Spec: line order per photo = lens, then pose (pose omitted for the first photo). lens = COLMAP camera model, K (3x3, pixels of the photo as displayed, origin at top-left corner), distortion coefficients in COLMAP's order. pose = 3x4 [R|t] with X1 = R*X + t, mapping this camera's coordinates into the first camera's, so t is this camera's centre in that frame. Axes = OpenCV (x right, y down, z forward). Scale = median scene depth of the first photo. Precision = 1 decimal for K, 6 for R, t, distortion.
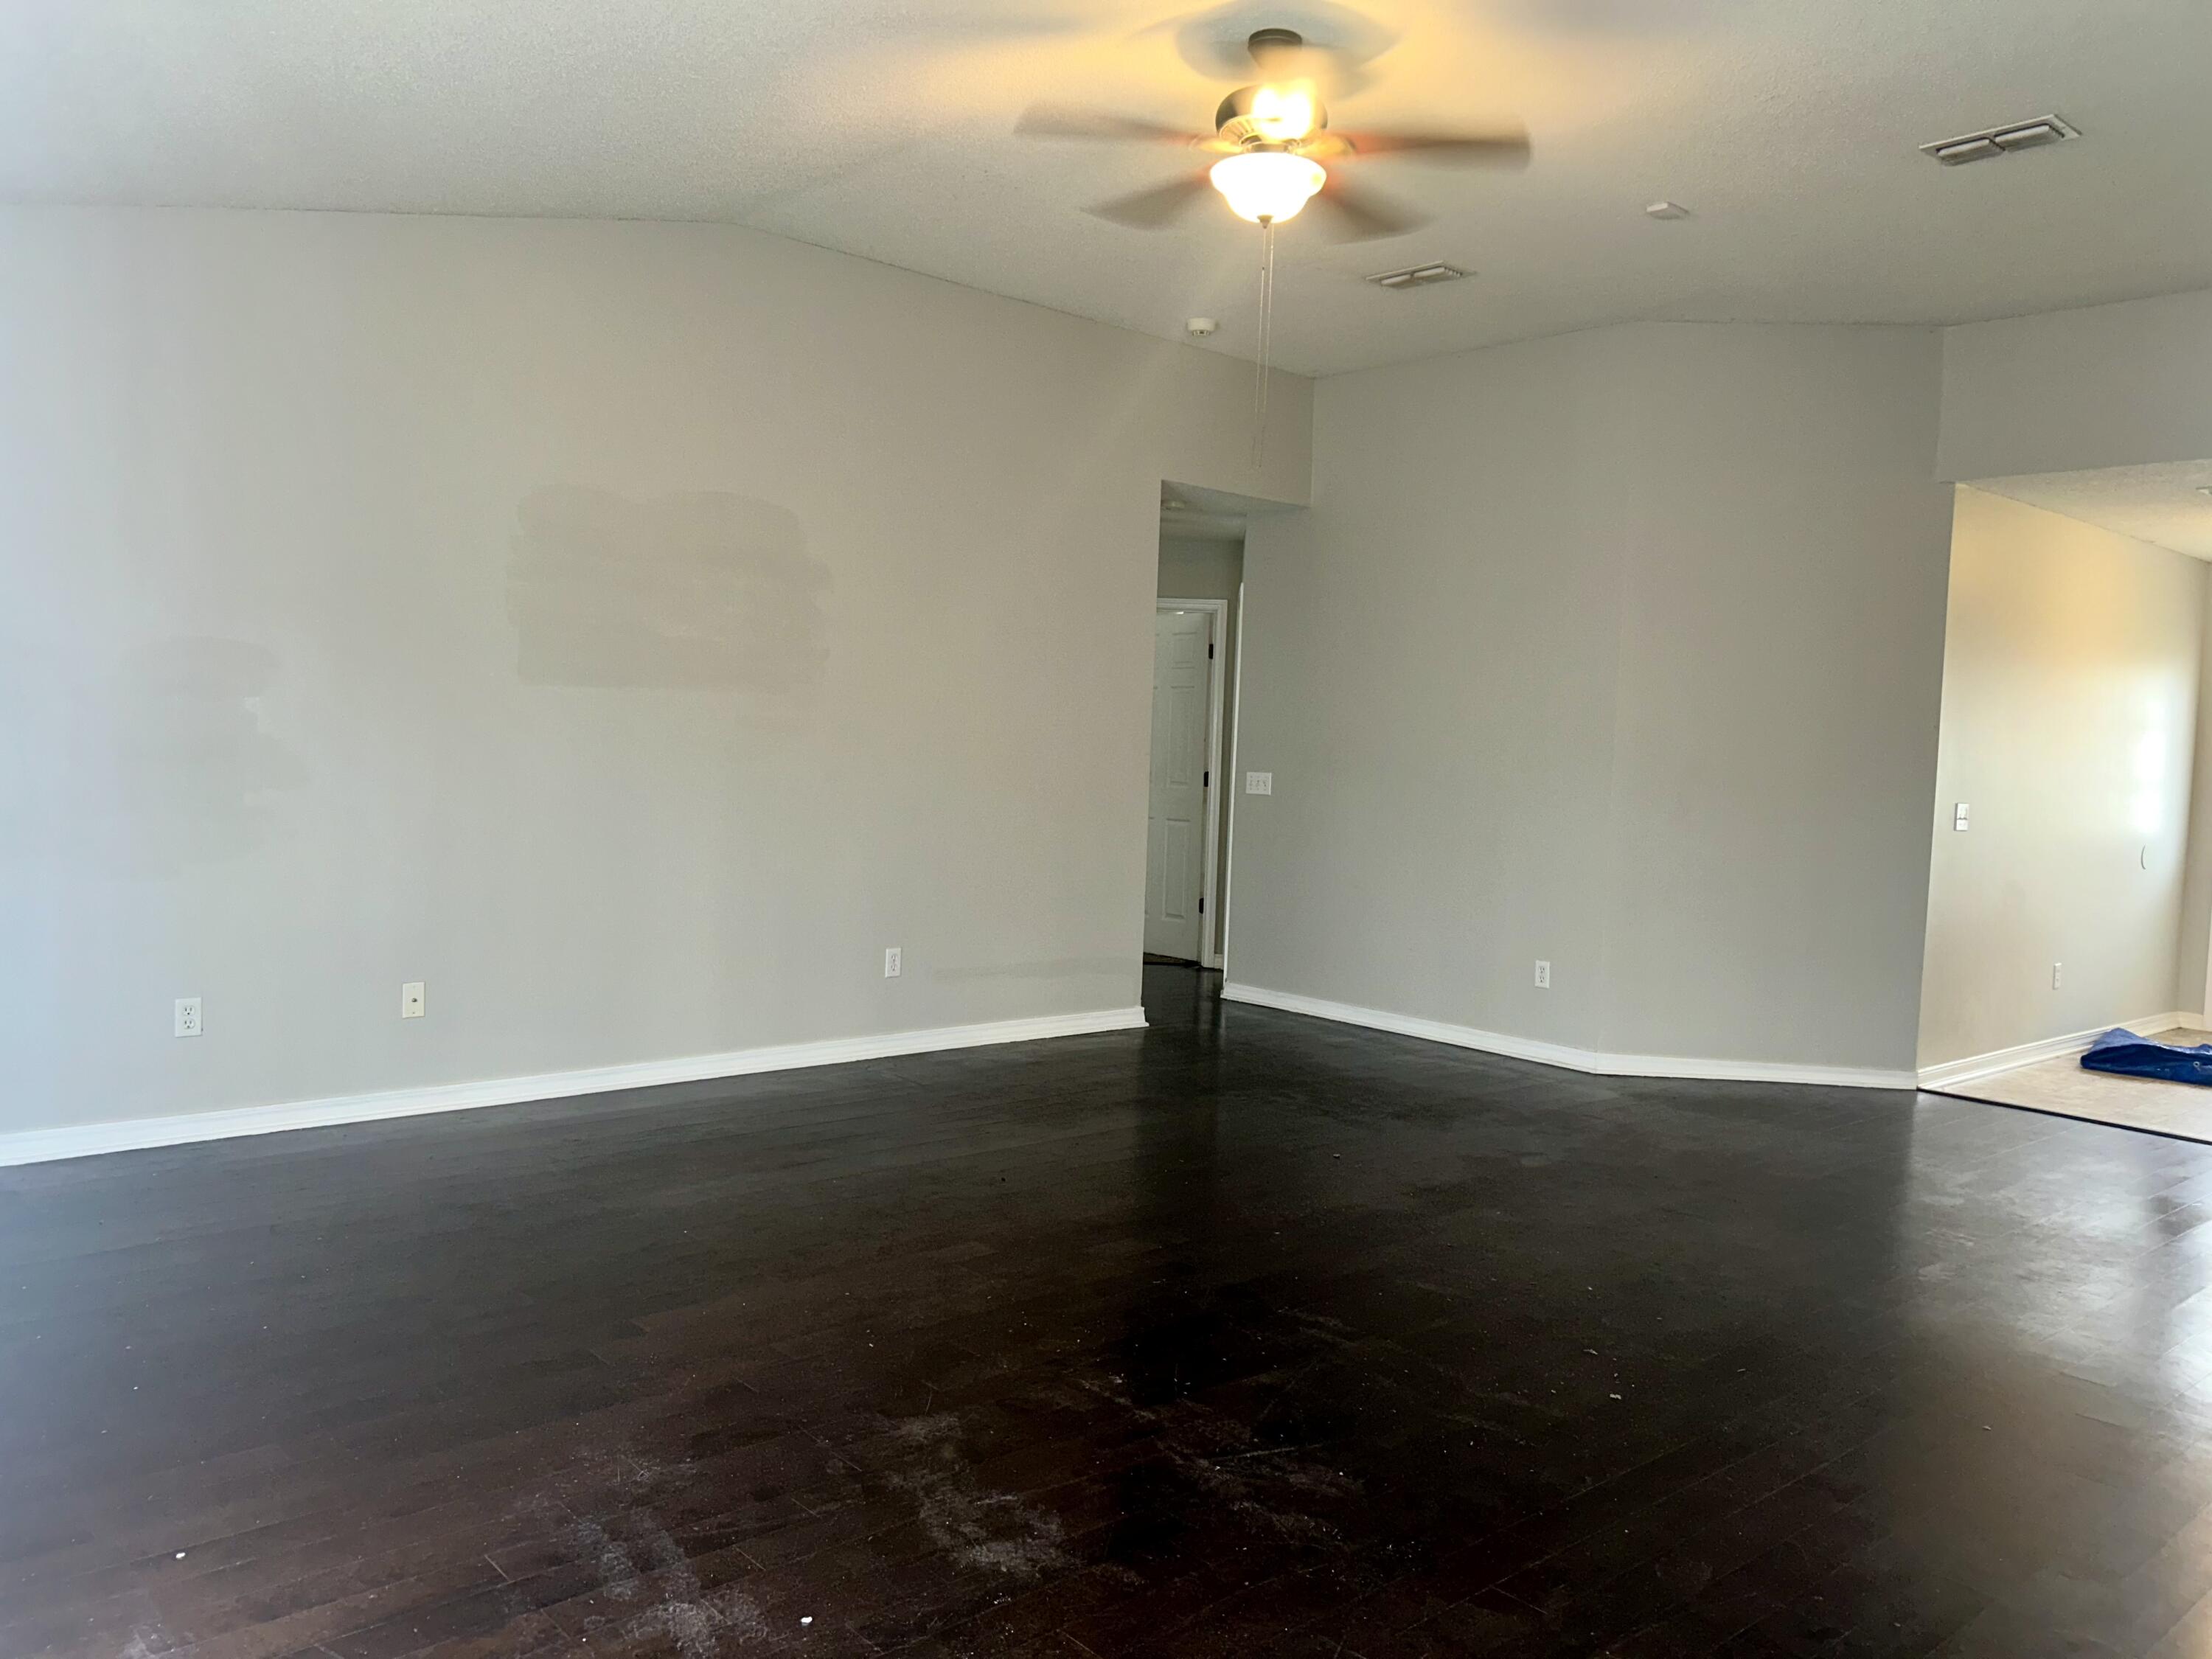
lens RADIAL K [[1659.2, 0, 1108.9], [0, 1659.2, 830.0], [0, 0, 1]] dist [0.056869, -0.070873]
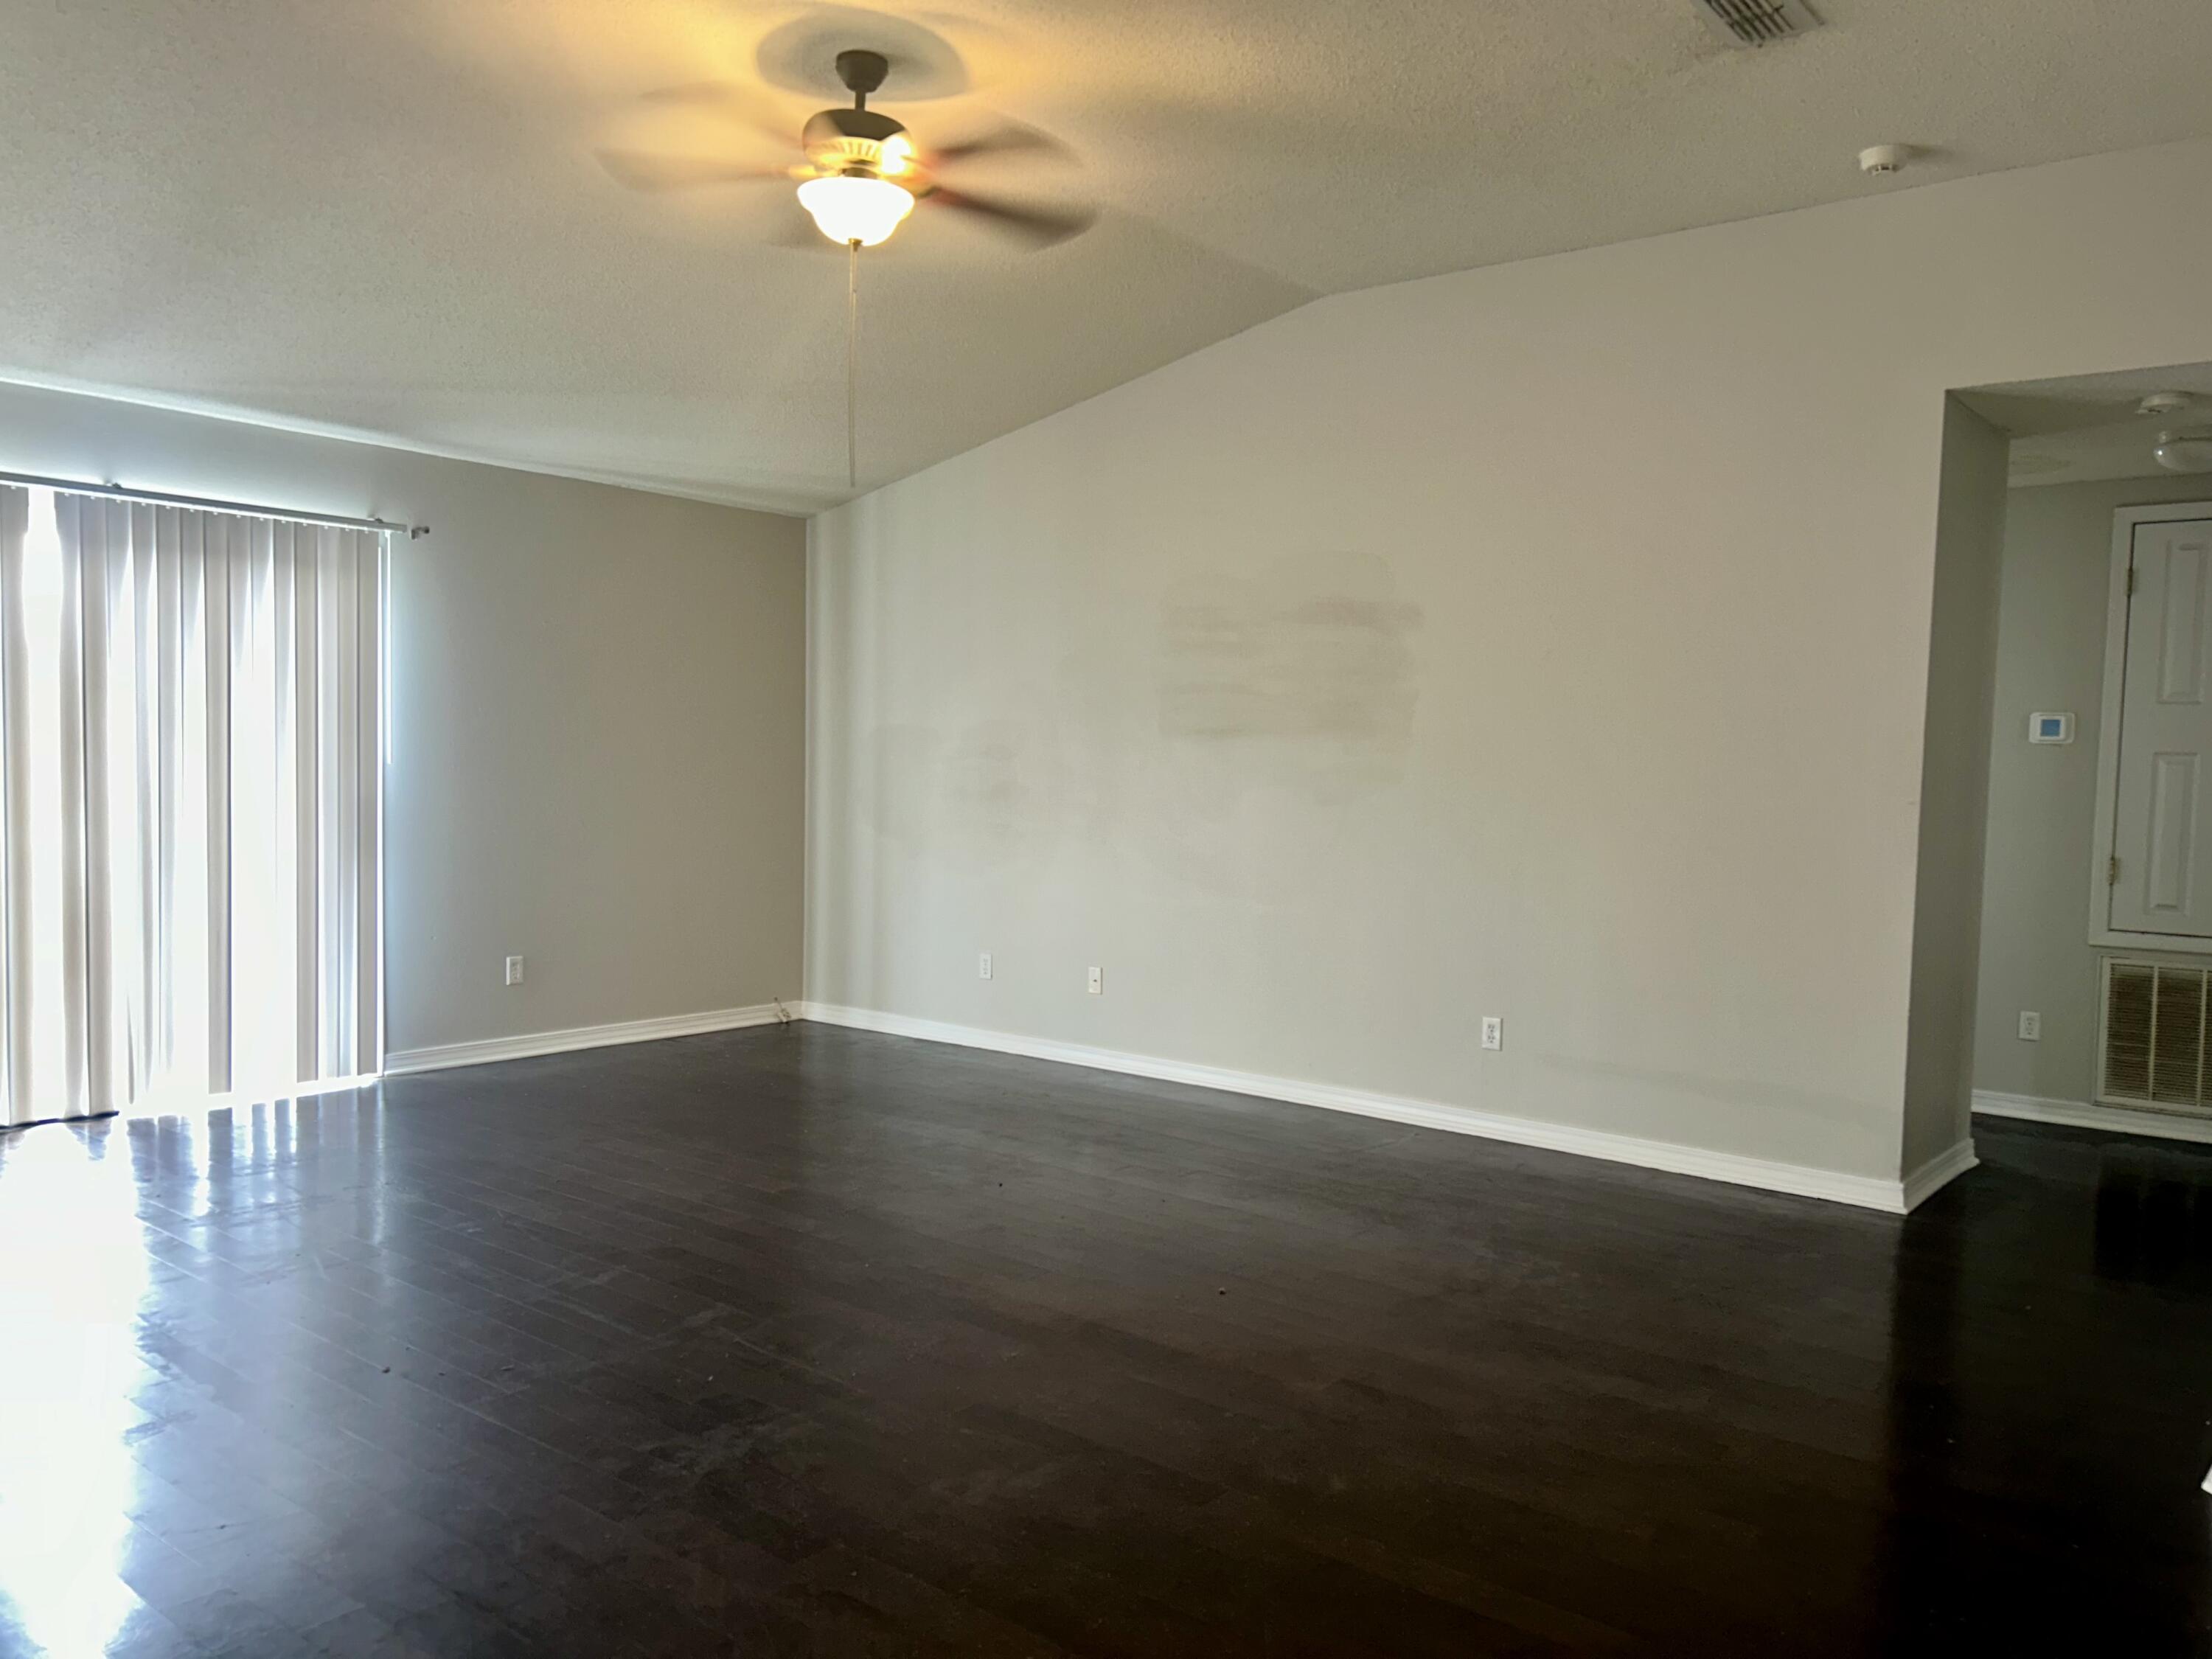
lens RADIAL K [[1659.2, 0, 1112.9], [0, 1659.2, 838.3], [0, 0, 1]] dist [0.056869, -0.070873]
pose [[0.182364, 0.014522, -0.983124, 0.750120], [-0.075565, 0.997141, 0.000712, -0.010664], [0.980323, 0.074160, 0.182940, 0.656724]]
